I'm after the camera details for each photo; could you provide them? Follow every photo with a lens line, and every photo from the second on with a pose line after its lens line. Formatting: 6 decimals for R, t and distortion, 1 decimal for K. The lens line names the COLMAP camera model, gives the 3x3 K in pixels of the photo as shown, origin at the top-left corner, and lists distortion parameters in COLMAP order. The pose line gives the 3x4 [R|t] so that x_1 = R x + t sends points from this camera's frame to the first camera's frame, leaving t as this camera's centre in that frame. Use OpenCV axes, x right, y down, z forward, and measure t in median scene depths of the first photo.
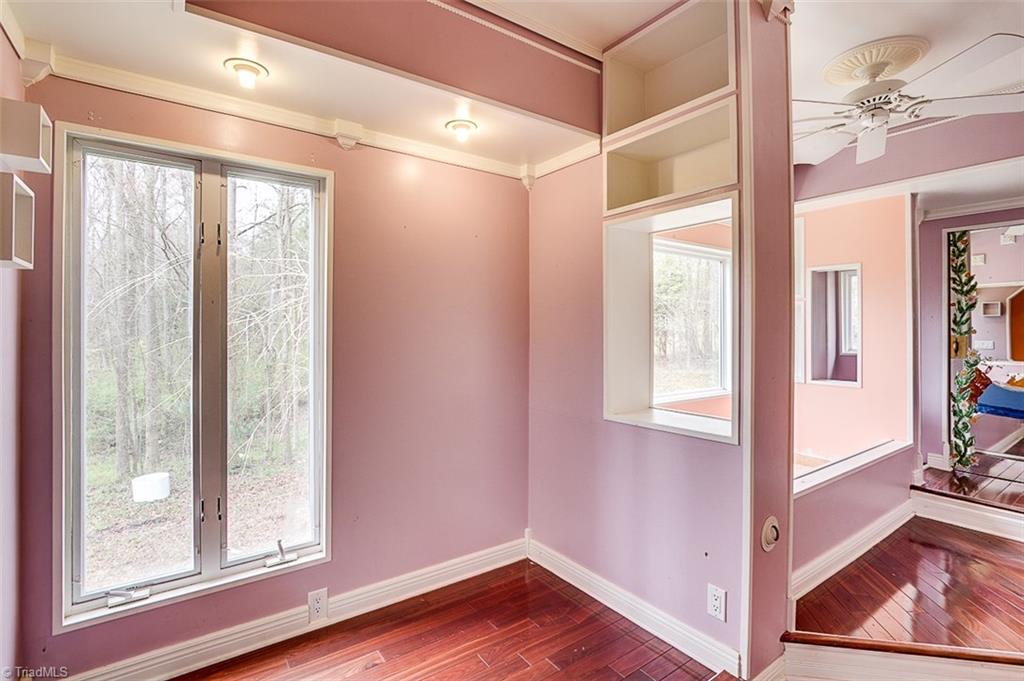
lens RADIAL K [[478.4, 0, 509.7], [0, 478.4, 317.8], [0, 0, 1]] dist [-0.002274, 0.000032]
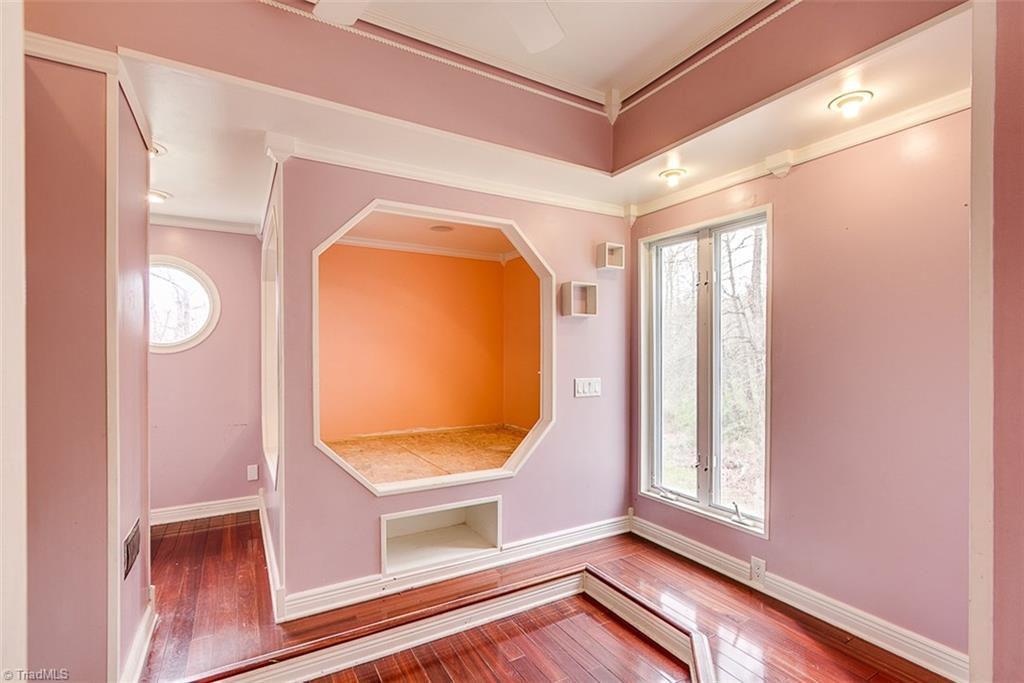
lens RADIAL K [[481.3, 0, 515.7], [0, 481.3, 349.6], [0, 0, 1]] dist [-0.012794, 0.000167]
pose [[-0.083433, -0.002766, -0.996510, 0.898462], [0.017075, 0.999845, -0.004204, 0.041328], [0.996367, -0.017367, -0.083373, 0.528861]]
